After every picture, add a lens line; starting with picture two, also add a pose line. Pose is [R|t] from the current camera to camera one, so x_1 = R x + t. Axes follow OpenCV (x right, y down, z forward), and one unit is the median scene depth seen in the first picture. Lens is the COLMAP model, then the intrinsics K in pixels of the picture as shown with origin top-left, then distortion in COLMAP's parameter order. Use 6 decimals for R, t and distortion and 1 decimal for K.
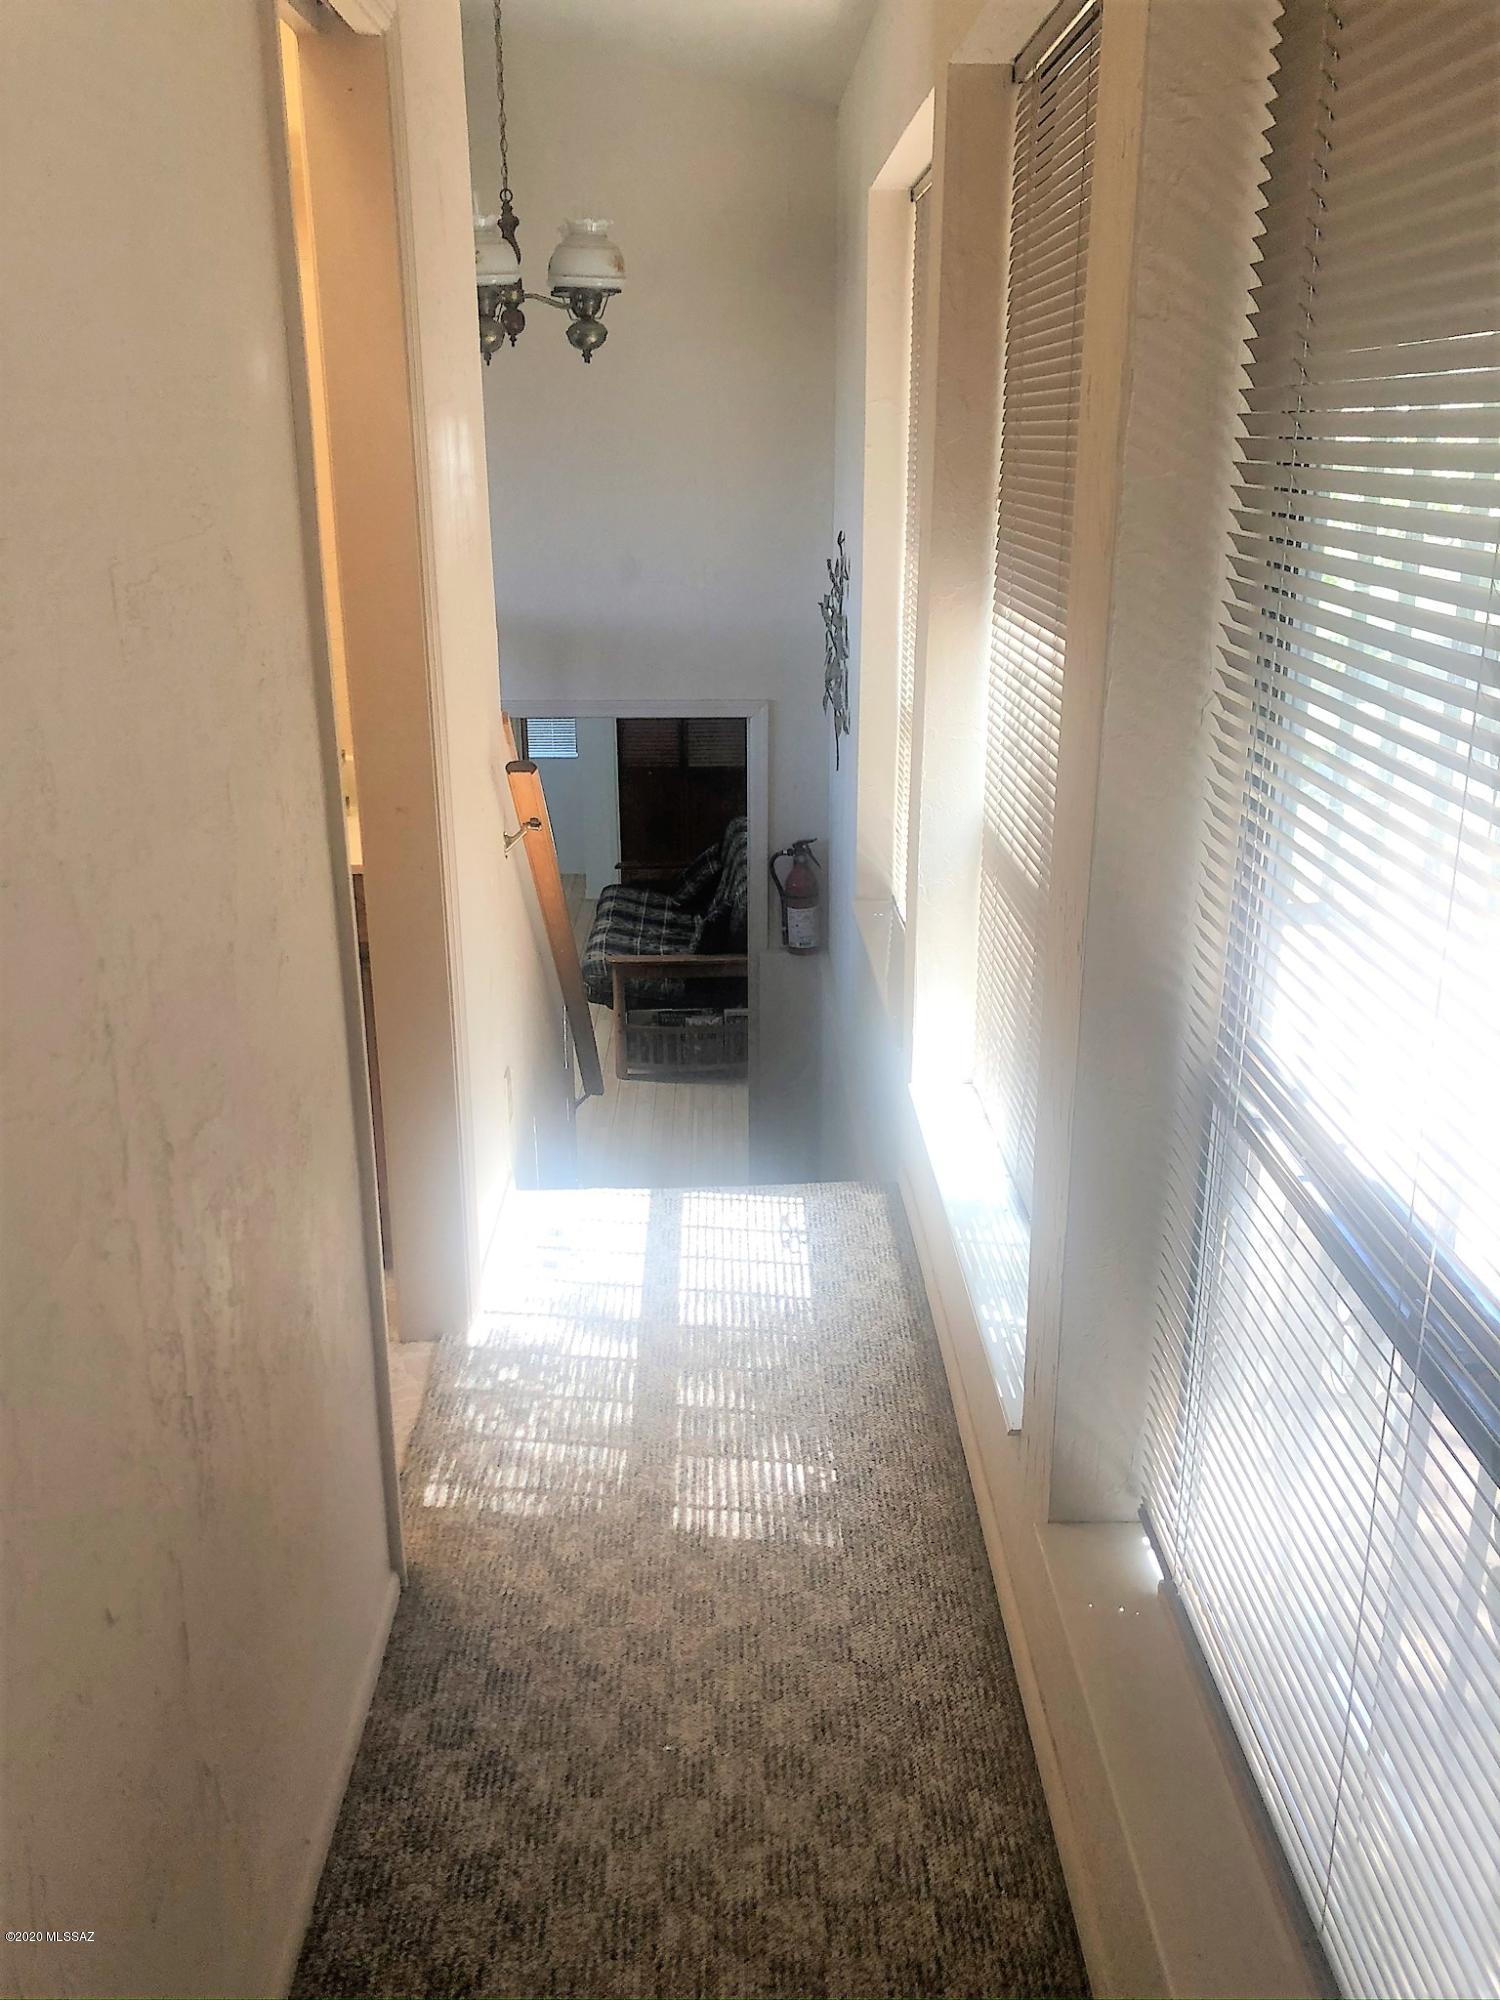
lens RADIAL K [[1633.5, 0, 750.0], [0, 1633.5, 1000.0], [0, 0, 1]] dist [0.143066, -0.461936]
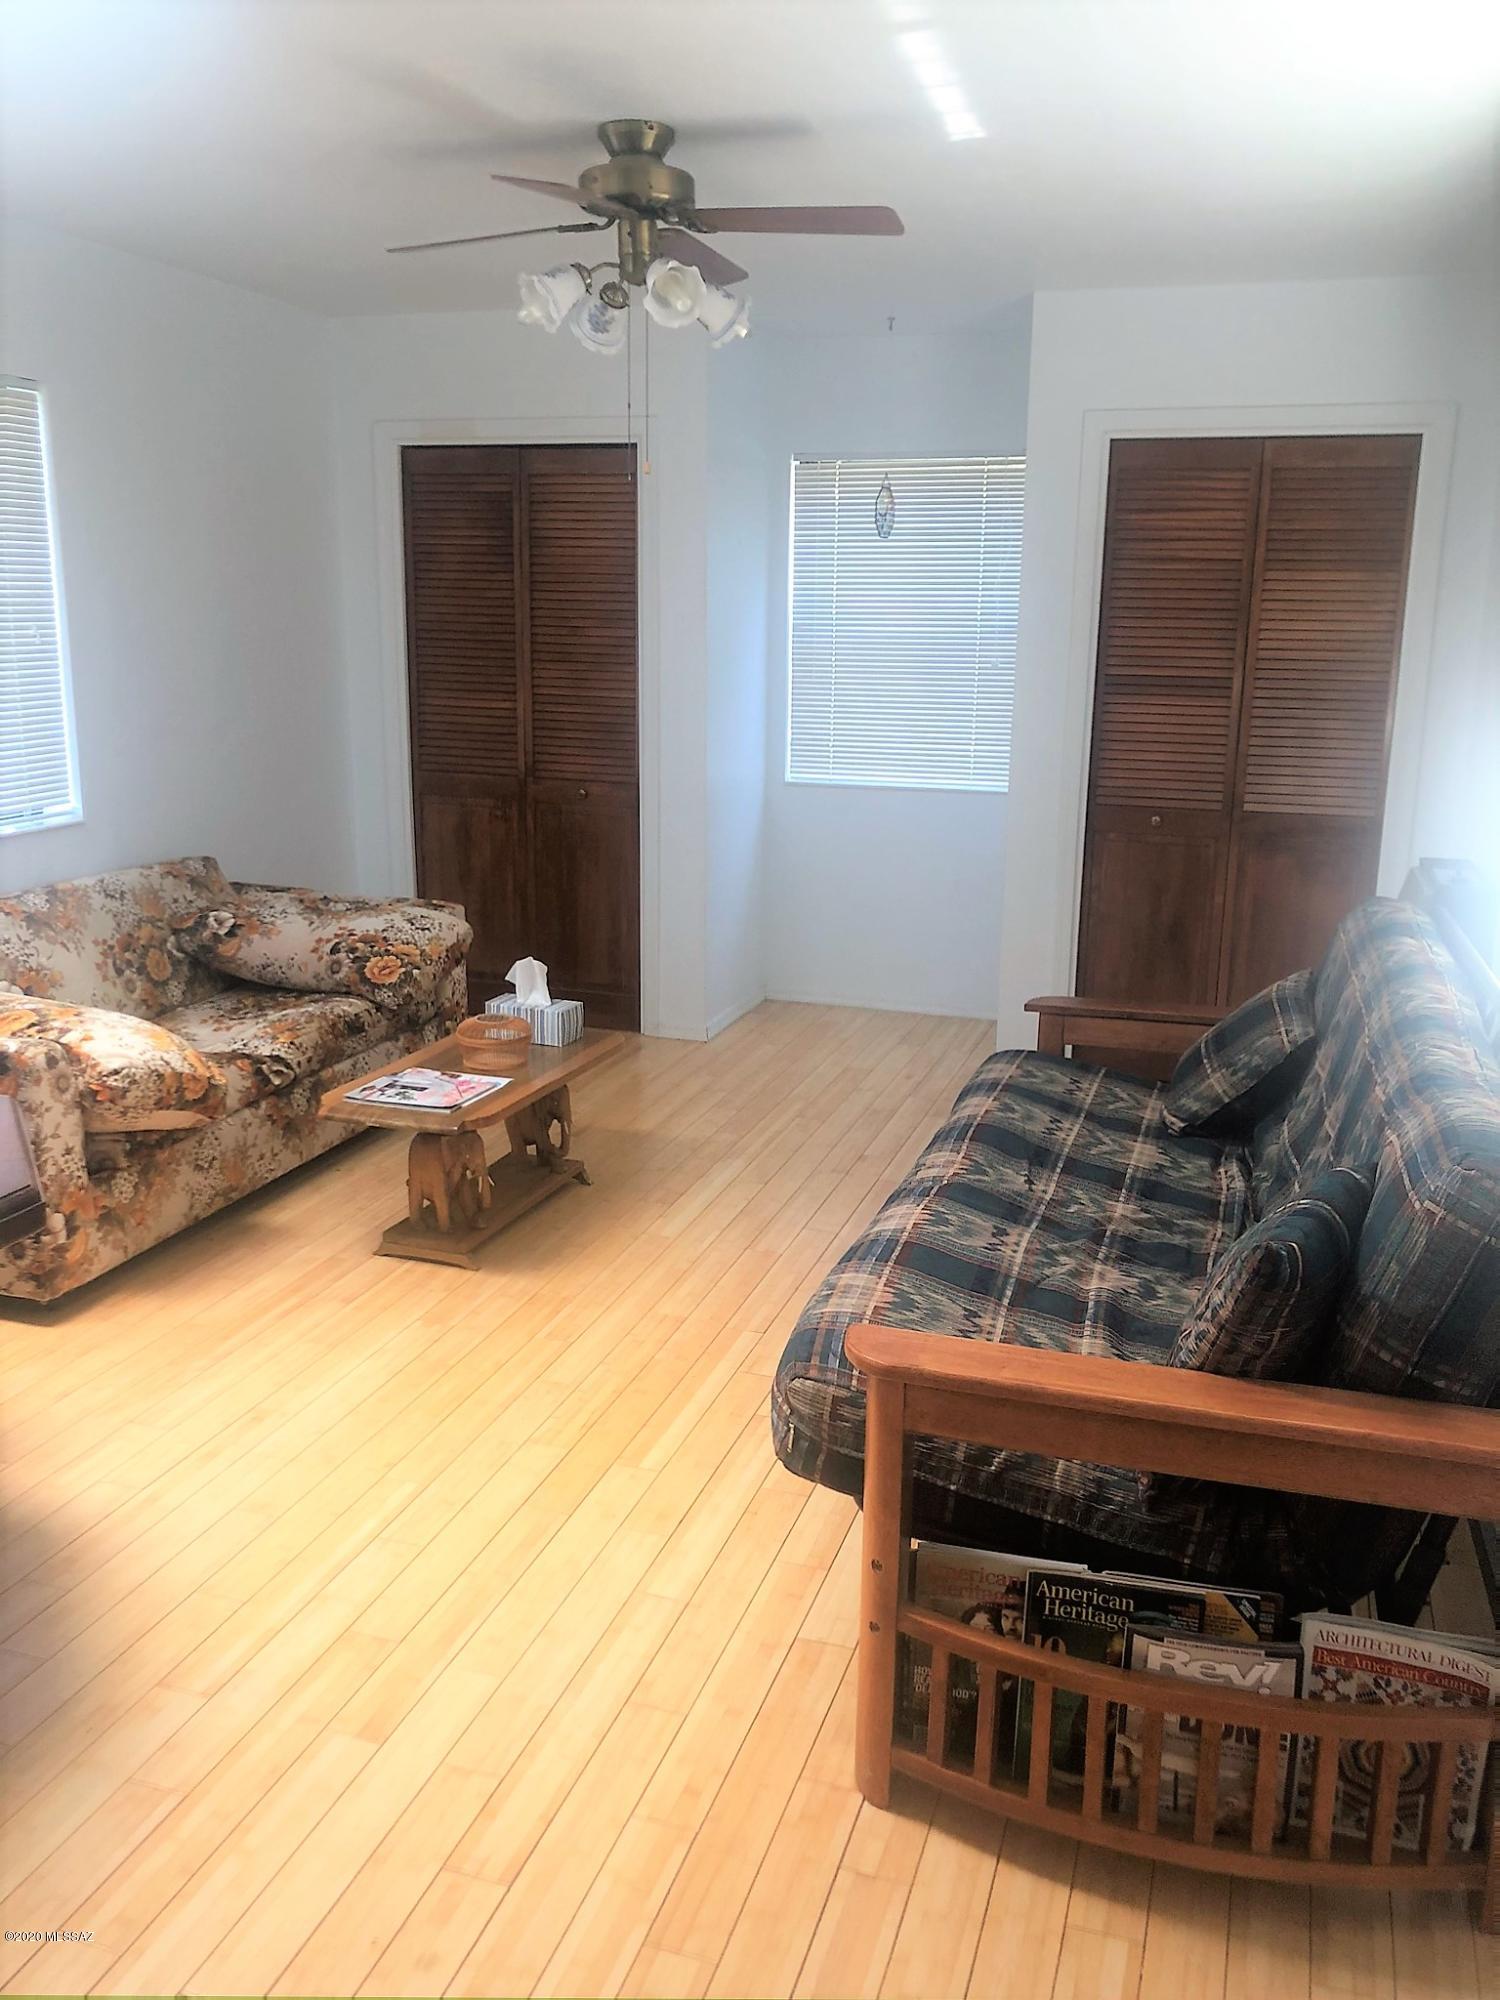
lens RADIAL K [[1633.5, 0, 750.0], [0, 1633.5, 1000.0], [0, 0, 1]] dist [0.143066, -0.461936]
pose [[0.945185, 0.091133, -0.313559, -0.022768], [-0.119129, 0.990317, -0.071273, -0.050553], [0.304028, 0.104721, 0.946890, 0.652575]]
